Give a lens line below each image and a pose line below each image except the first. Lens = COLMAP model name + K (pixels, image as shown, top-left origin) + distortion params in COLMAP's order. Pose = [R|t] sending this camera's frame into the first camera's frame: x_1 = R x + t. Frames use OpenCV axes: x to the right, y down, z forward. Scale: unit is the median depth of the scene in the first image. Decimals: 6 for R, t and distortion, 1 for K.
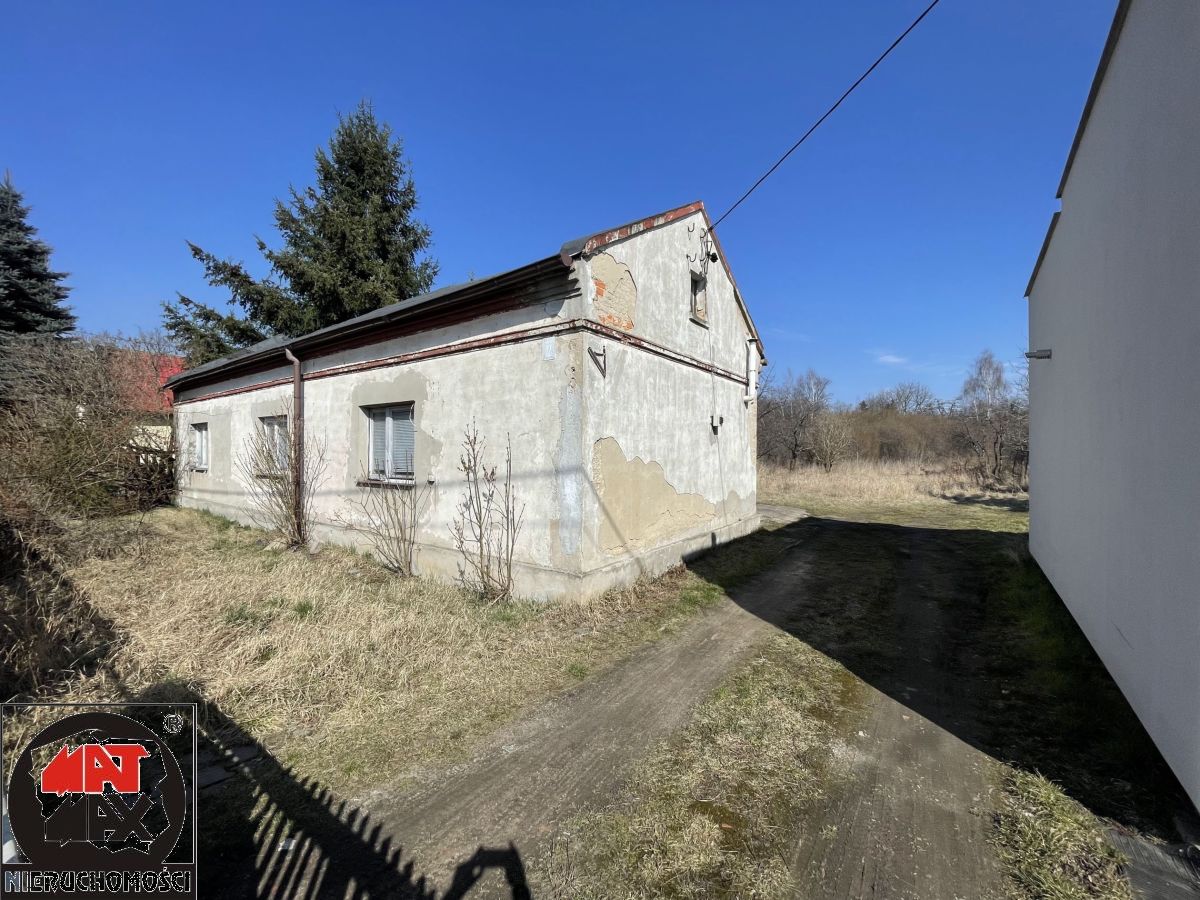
lens RADIAL K [[483.1, 0, 600.4], [0, 483.1, 452.3], [0, 0, 1]] dist [-0.001573, -0.000500]
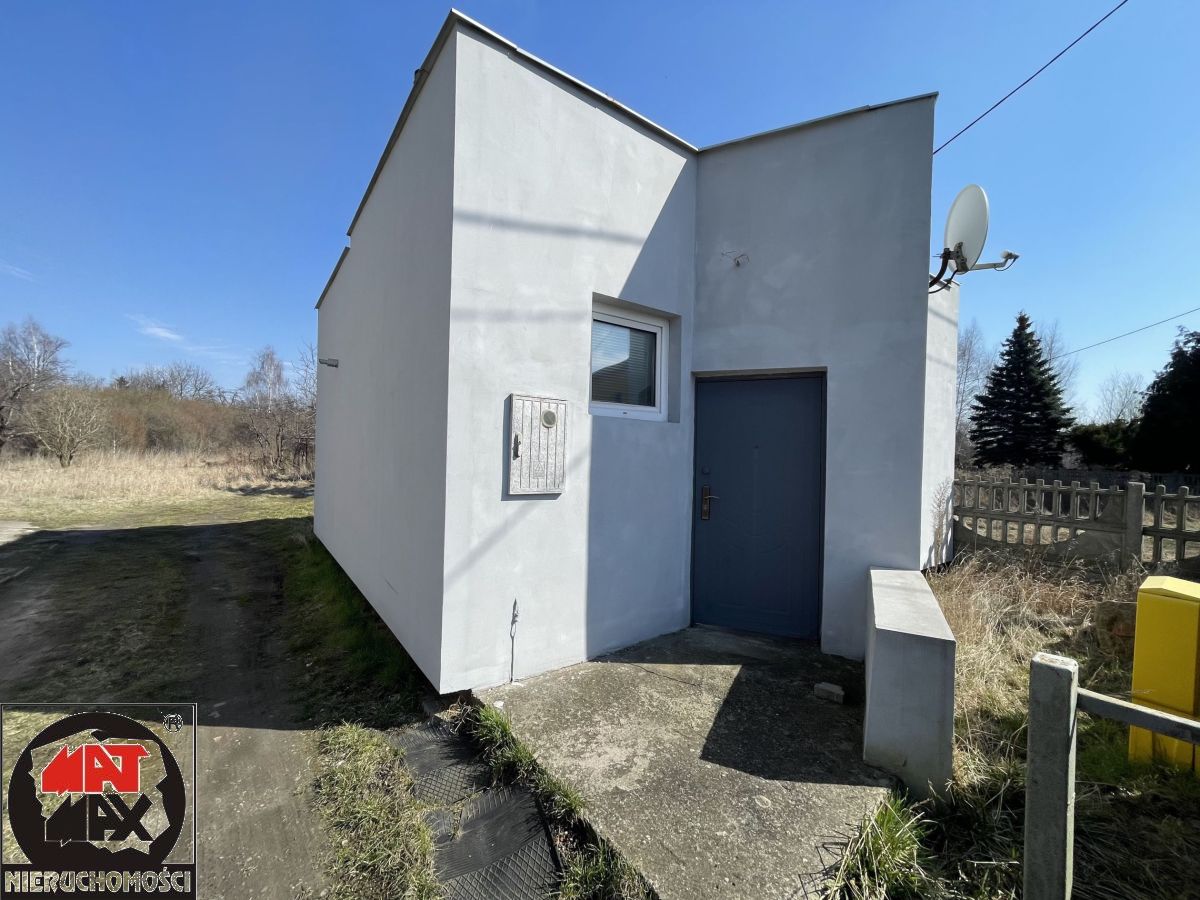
lens RADIAL K [[483.1, 0, 601.0], [0, 483.1, 450.6], [0, 0, 1]] dist [-0.001573, -0.000500]
pose [[0.281792, 0.007232, 0.959448, -0.027707], [-0.022611, 0.999744, -0.000895, -0.005138], [-0.959209, -0.021442, 0.281883, 0.049249]]
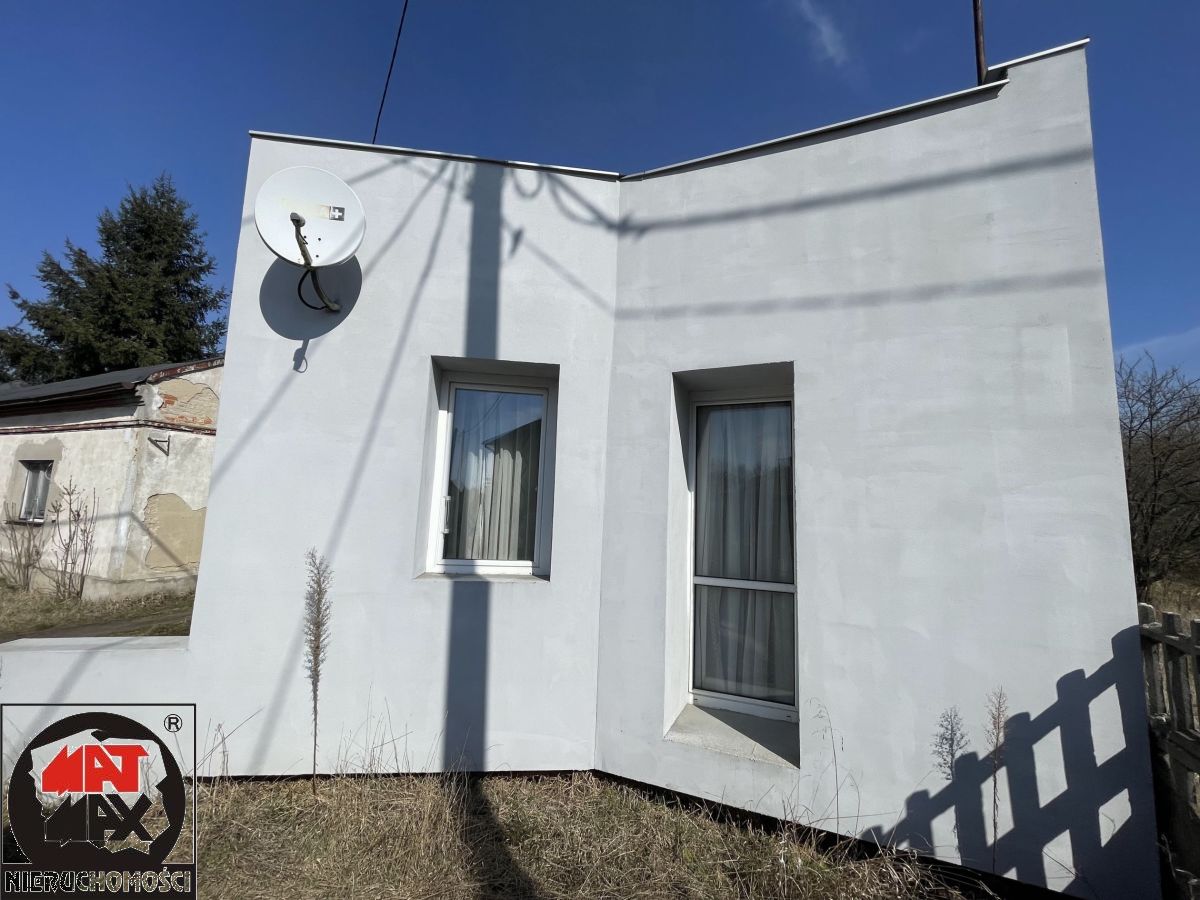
lens RADIAL K [[483.1, 0, 600.4], [0, 483.1, 454.0], [0, 0, 1]] dist [-0.001573, -0.000500]
pose [[0.972712, 0.059691, 0.224208, 0.212686], [-0.033842, 0.992506, -0.117415, -0.004777], [-0.229536, 0.106623, 0.967442, -0.174846]]
